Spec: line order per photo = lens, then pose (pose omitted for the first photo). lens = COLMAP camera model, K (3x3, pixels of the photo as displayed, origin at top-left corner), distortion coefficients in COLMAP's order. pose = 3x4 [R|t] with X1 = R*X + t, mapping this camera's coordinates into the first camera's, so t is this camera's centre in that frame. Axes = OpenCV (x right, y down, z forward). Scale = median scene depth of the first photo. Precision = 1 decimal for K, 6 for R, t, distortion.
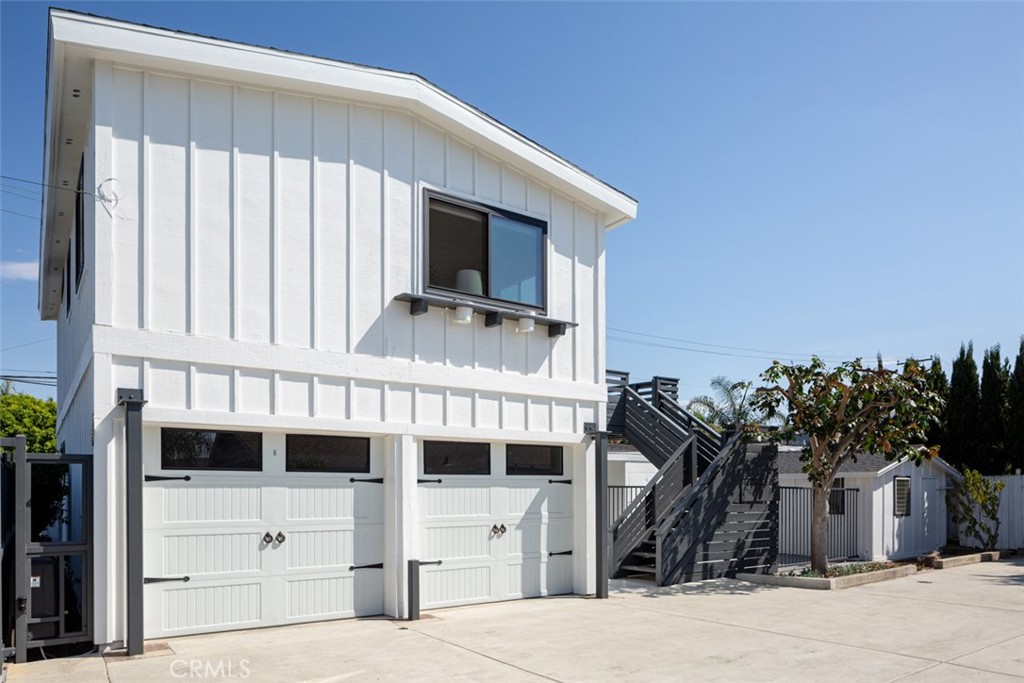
lens RADIAL K [[692.9, 0, 512.5], [0, 692.9, 363.8], [0, 0, 1]] dist [-0.000225, -0.000007]
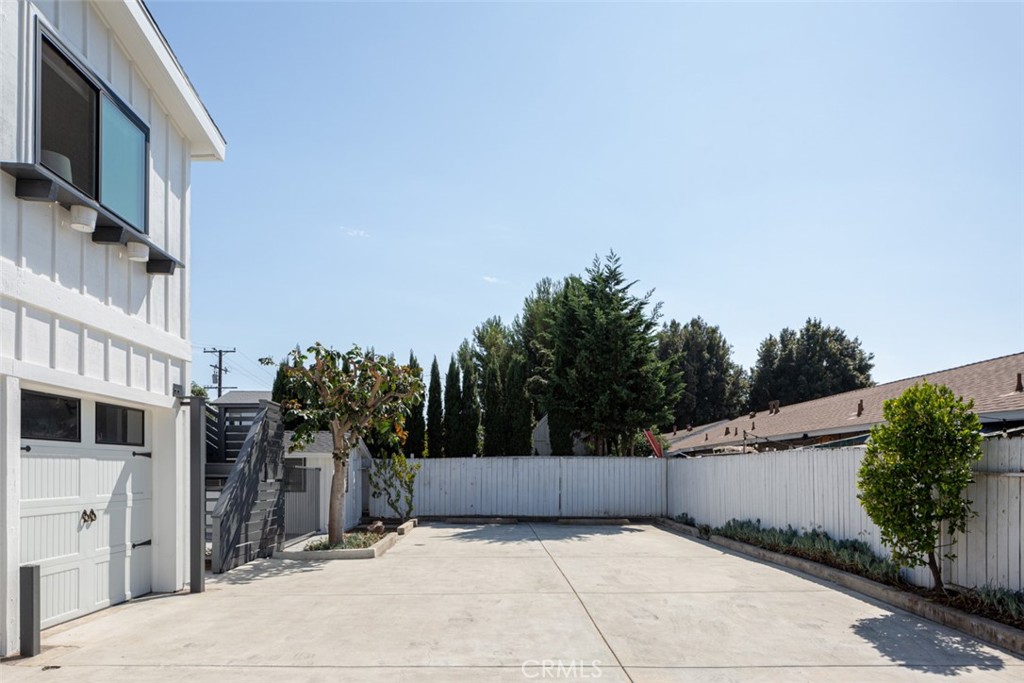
lens RADIAL K [[691.3, 0, 512.0], [0, 691.3, 341.5], [0, 0, 1]] dist [-0.003801, -0.001831]
pose [[0.558220, 0.158147, 0.814482, -0.374240], [-0.151700, 0.984572, -0.087202, 0.048845], [-0.815707, -0.074879, 0.573599, 0.213930]]
